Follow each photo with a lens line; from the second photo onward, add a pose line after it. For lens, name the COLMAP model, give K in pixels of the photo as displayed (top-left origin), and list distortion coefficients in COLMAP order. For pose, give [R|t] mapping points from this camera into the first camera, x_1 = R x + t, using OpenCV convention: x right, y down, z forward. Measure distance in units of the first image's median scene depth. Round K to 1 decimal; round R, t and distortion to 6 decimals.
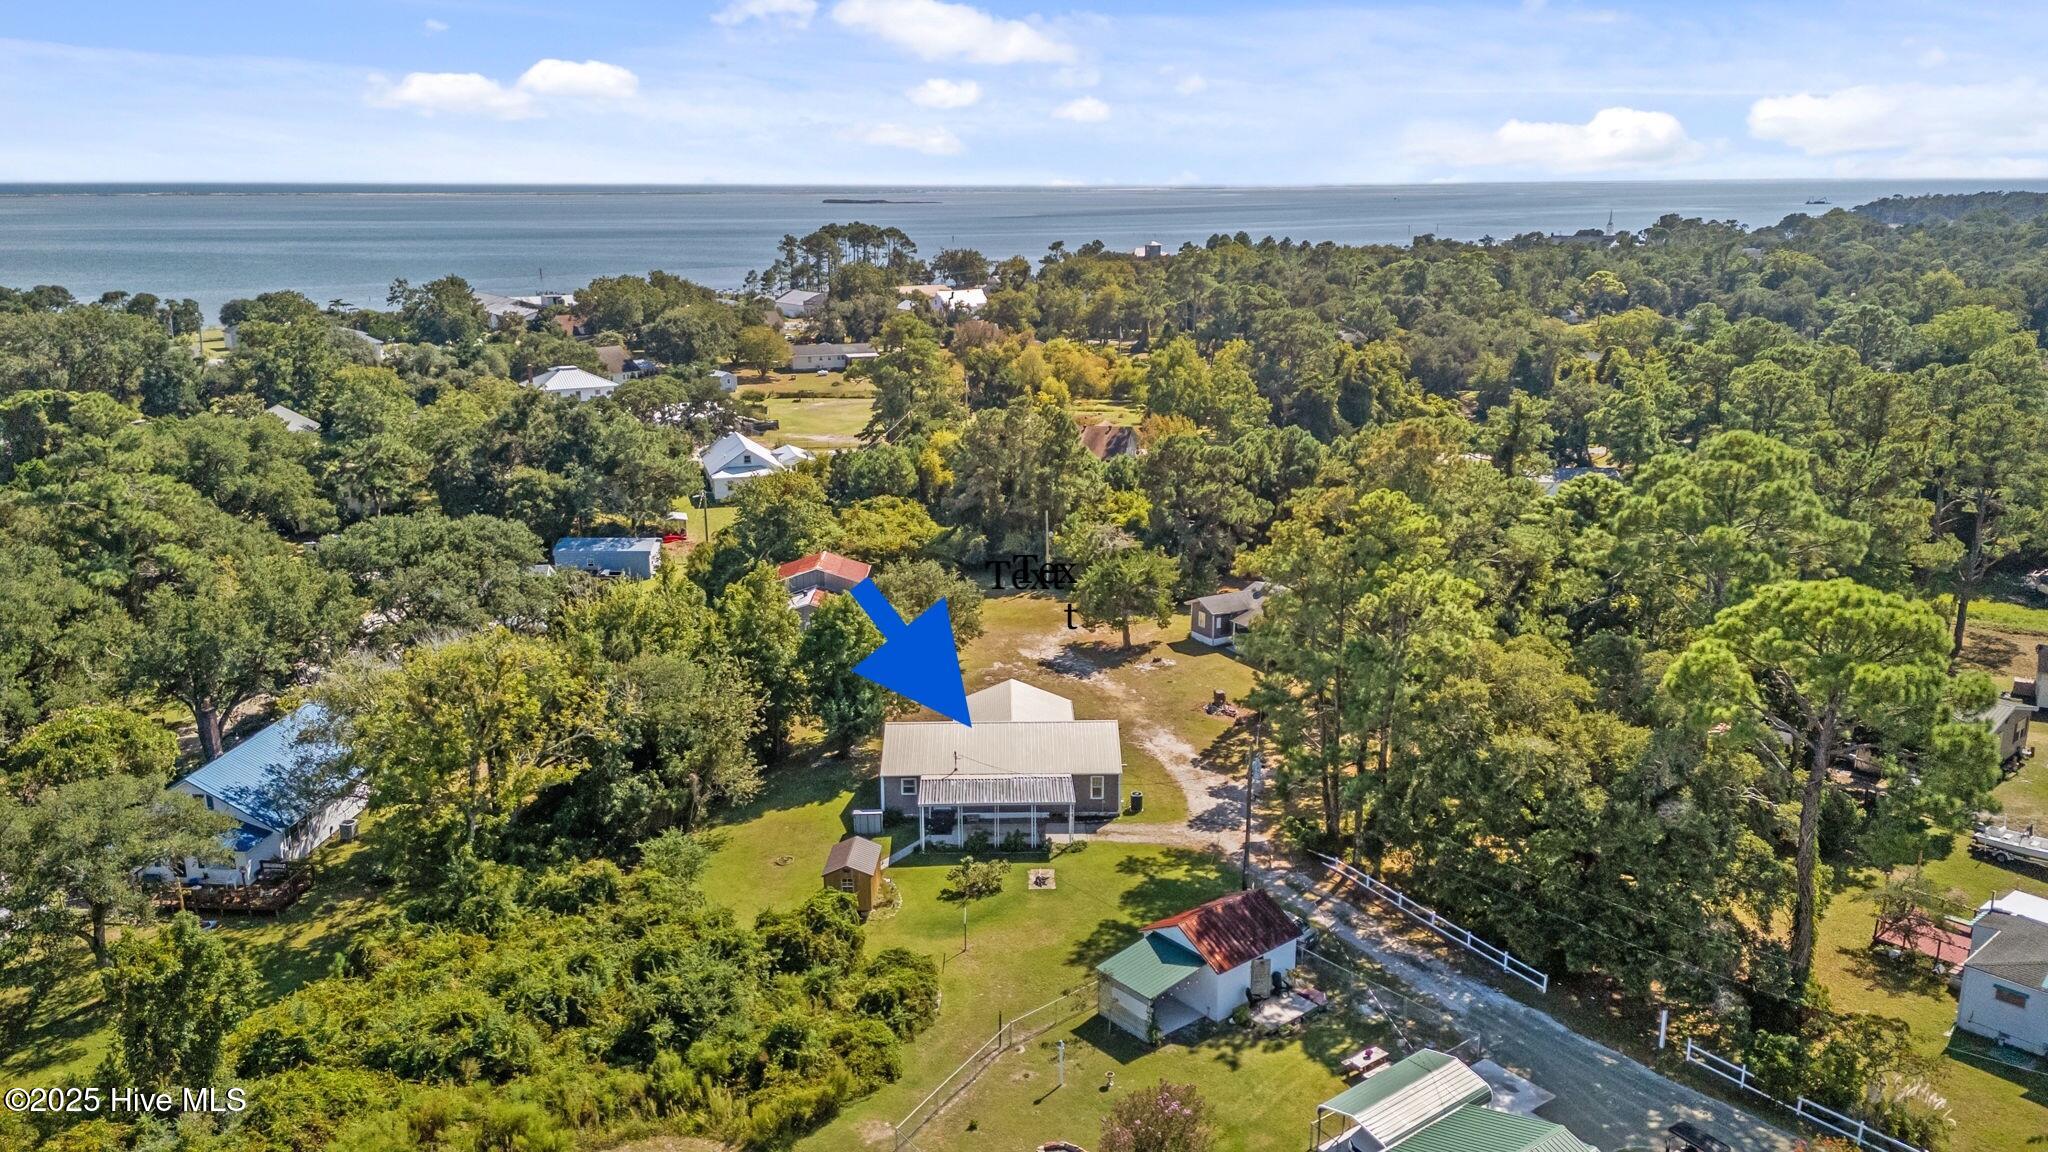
lens RADIAL K [[1565.2, 0, 1011.6], [0, 1565.2, 585.6], [0, 0, 1]] dist [0.082565, -0.073382]
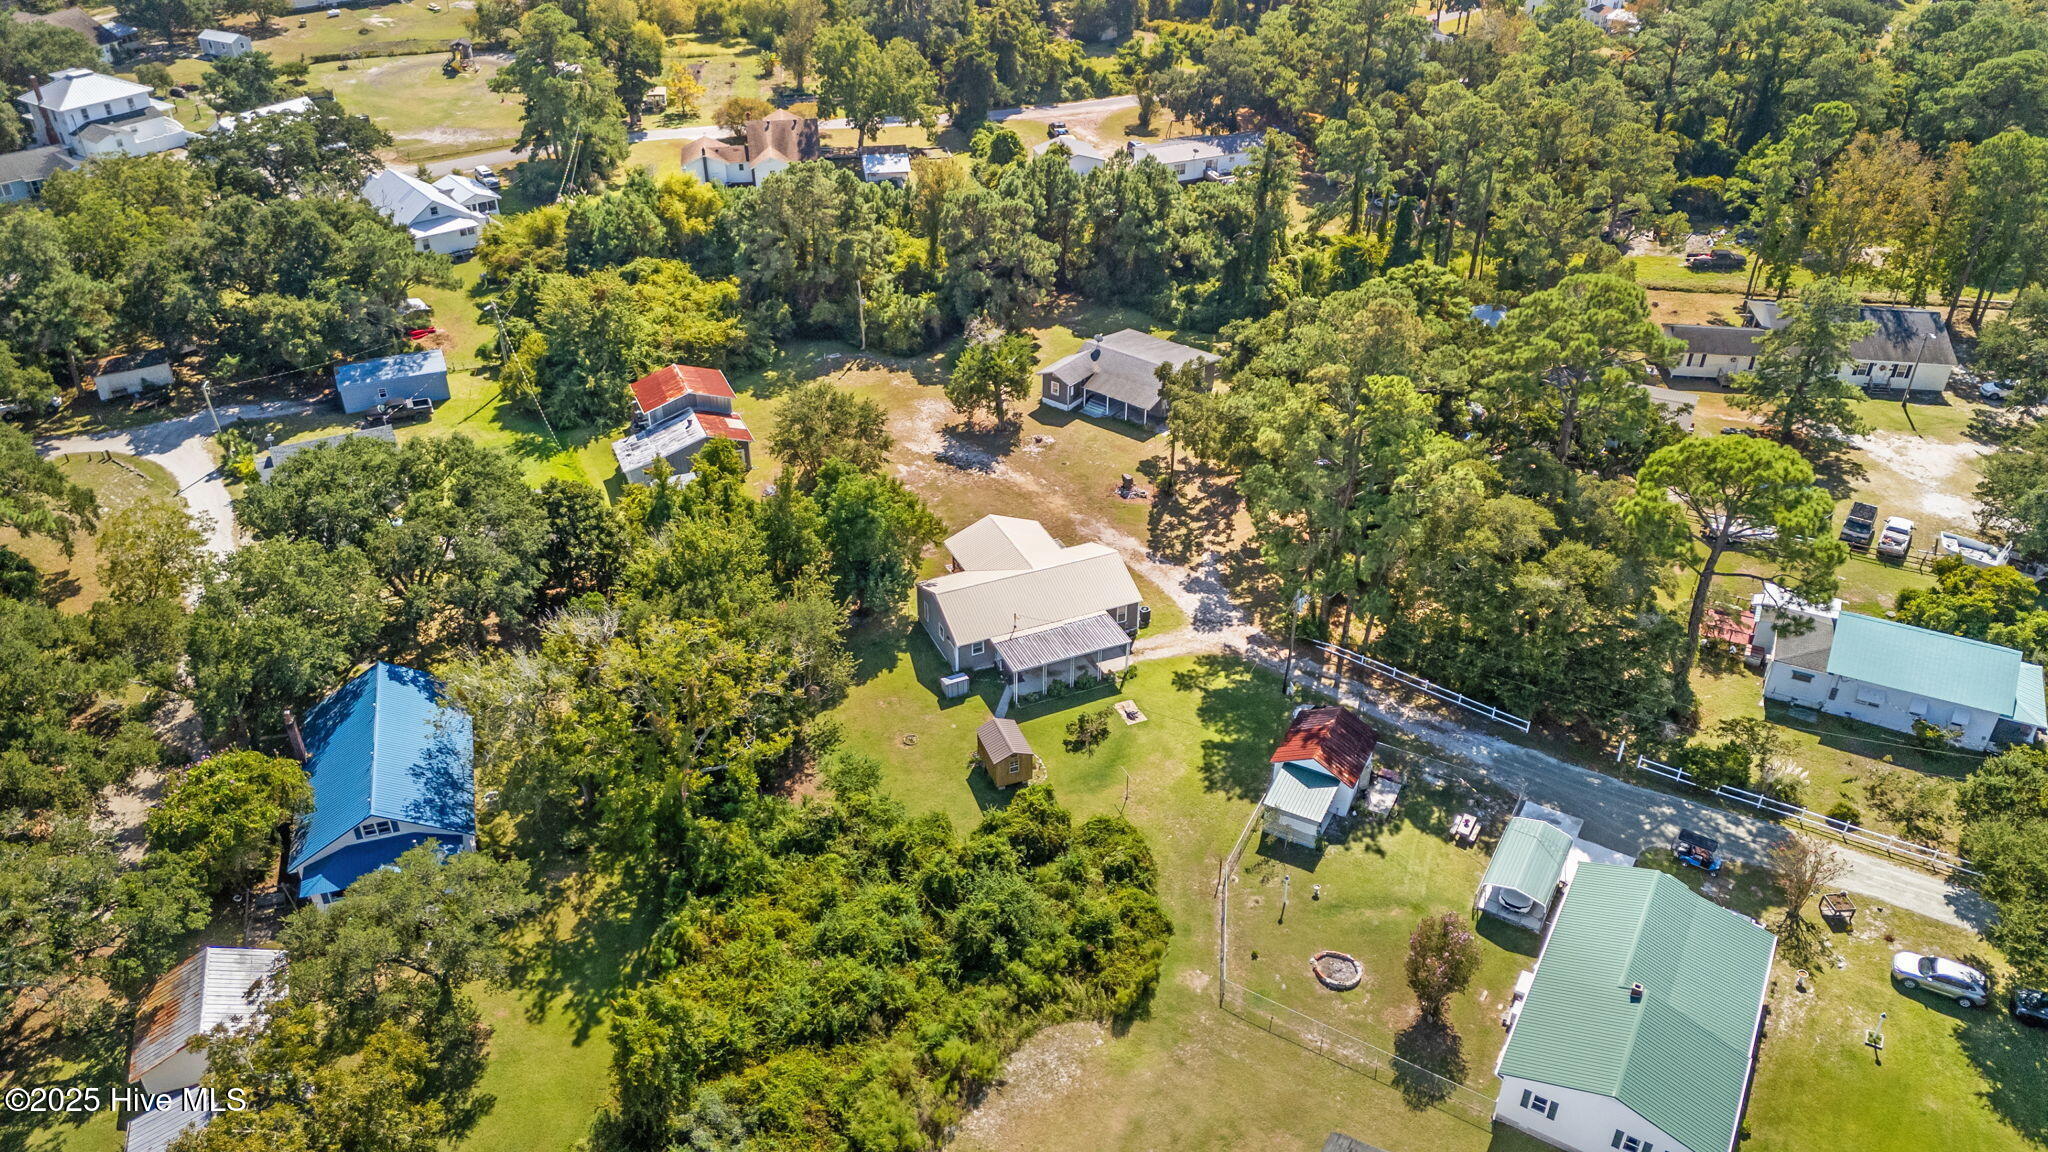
lens RADIAL K [[1589.0, 0, 1021.6], [0, 1589.0, 577.9], [0, 0, 1]] dist [0.140199, -0.210425]
pose [[0.916730, -0.206569, 0.341959, -0.456436], [0.089642, 0.940482, 0.327808, -0.325138], [-0.389322, -0.269858, 0.880685, -0.043535]]
